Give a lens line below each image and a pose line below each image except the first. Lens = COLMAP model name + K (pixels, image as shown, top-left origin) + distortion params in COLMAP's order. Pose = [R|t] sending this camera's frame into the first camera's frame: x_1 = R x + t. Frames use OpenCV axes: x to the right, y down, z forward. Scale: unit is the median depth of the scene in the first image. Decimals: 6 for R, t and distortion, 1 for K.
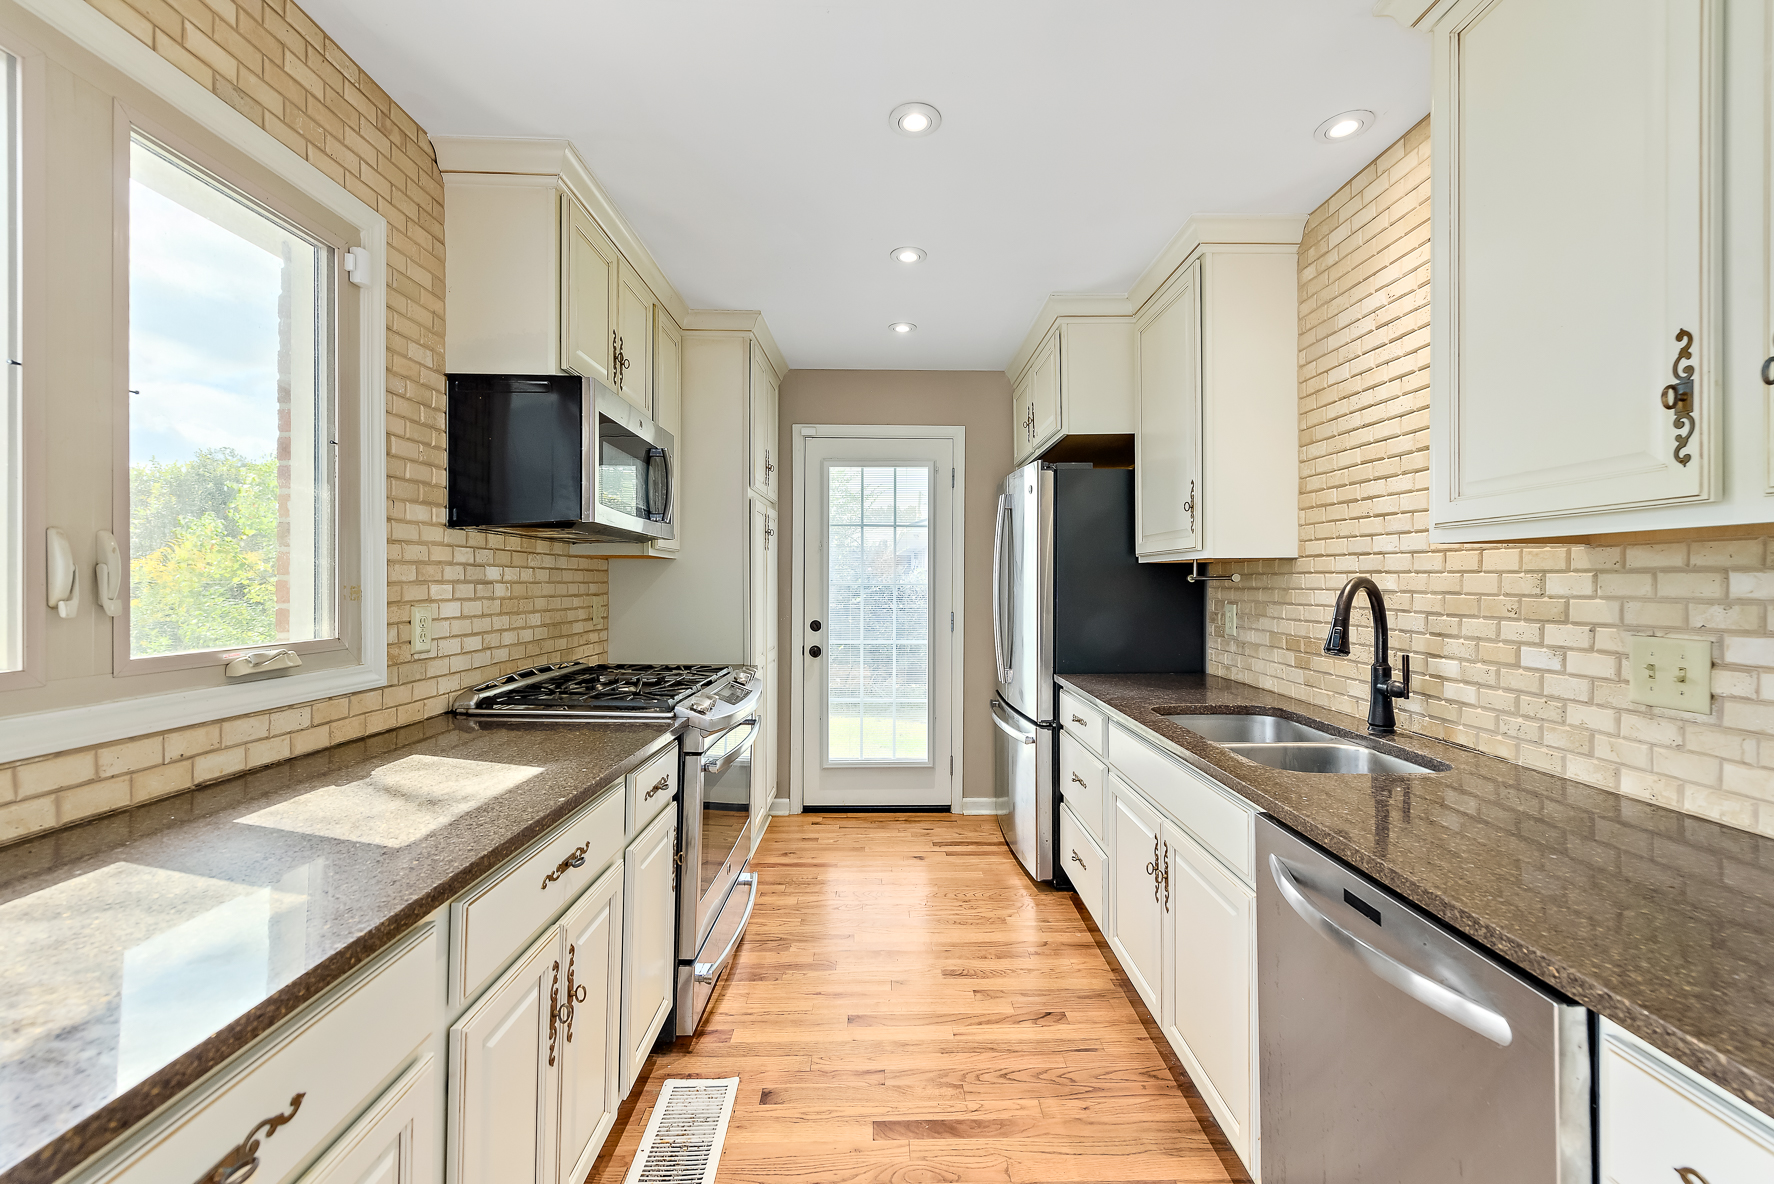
lens RADIAL K [[708.7, 0, 895.8], [0, 708.7, 583.4], [0, 0, 1]] dist [0.014222, -0.004222]
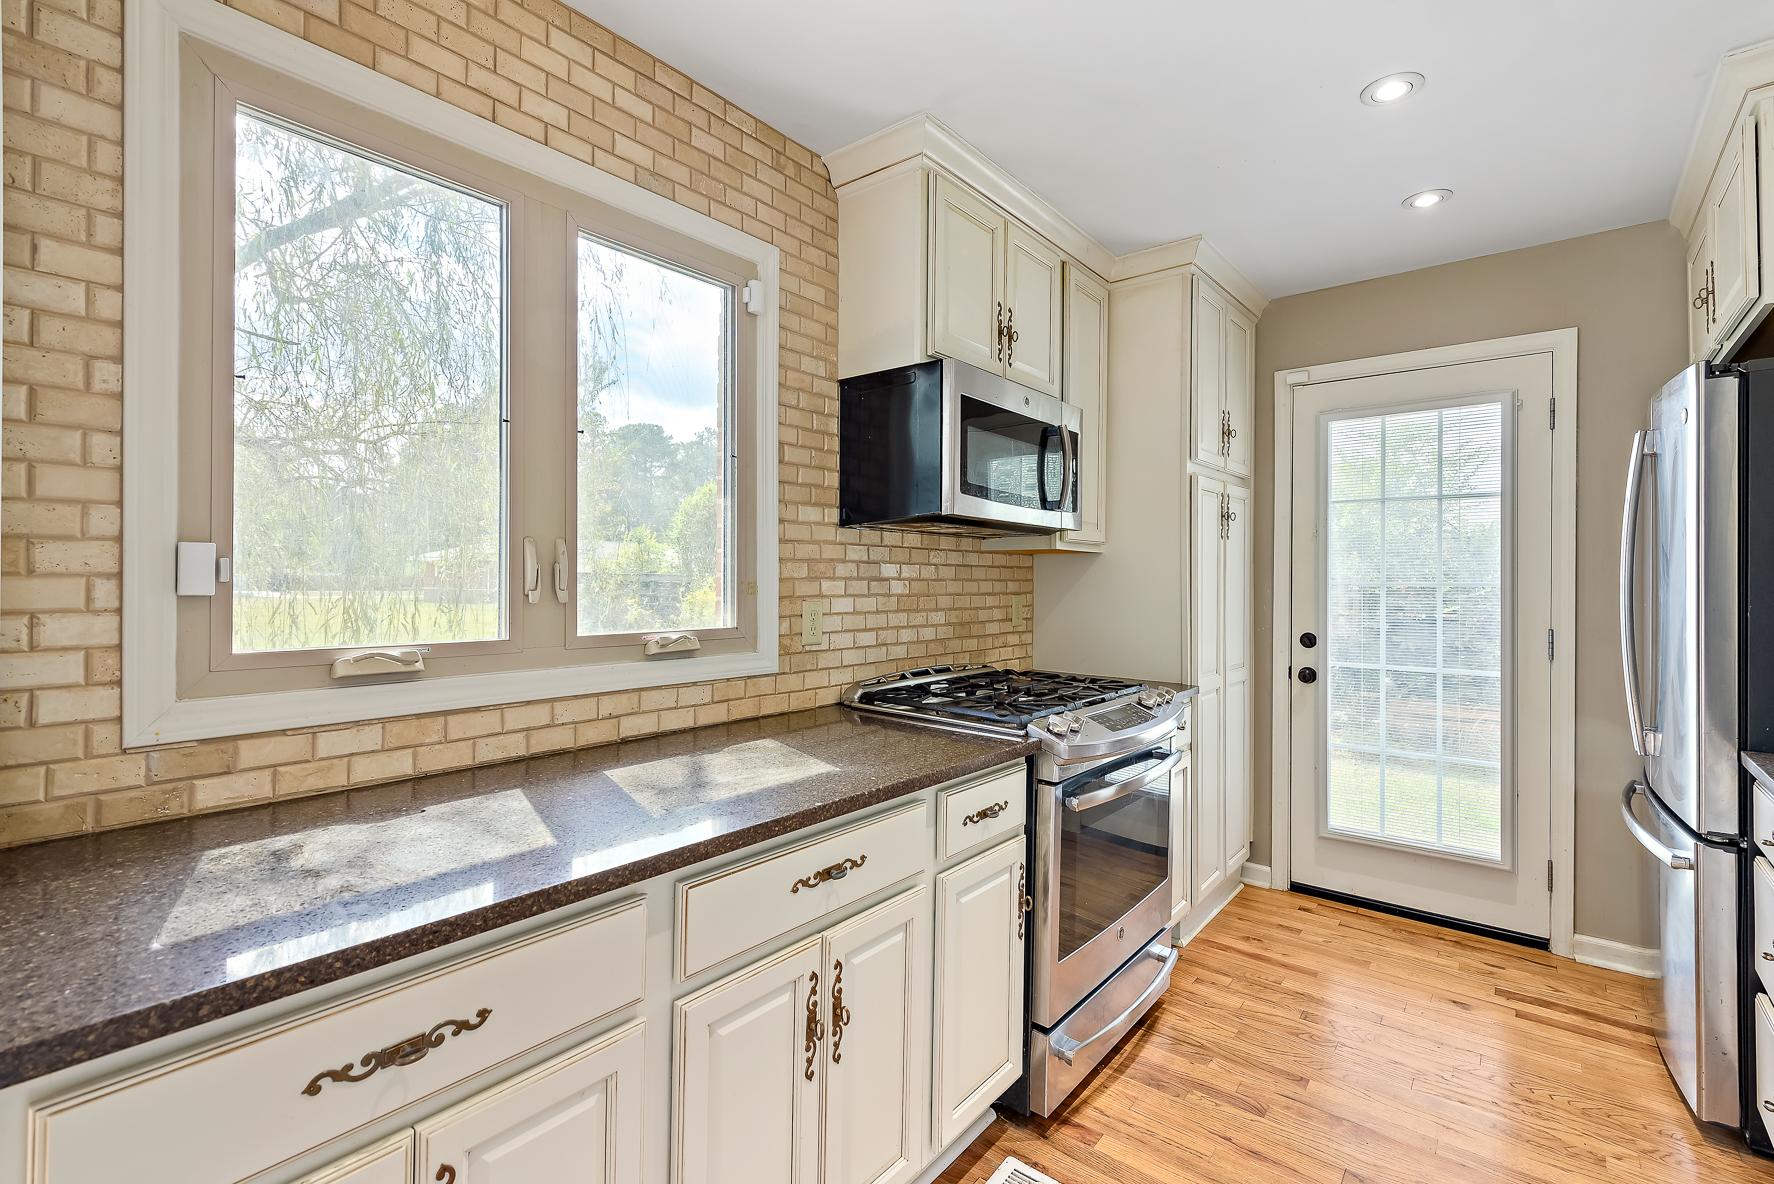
lens RADIAL K [[802.5, 0, 885.7], [0, 802.5, 579.5], [0, 0, 1]] dist [0.024500, -0.012116]
pose [[0.758742, 0.001626, -0.651389, 0.190178], [-0.004826, 0.999983, -0.003126, 0.002460], [0.651373, 0.005515, 0.758738, 0.147451]]
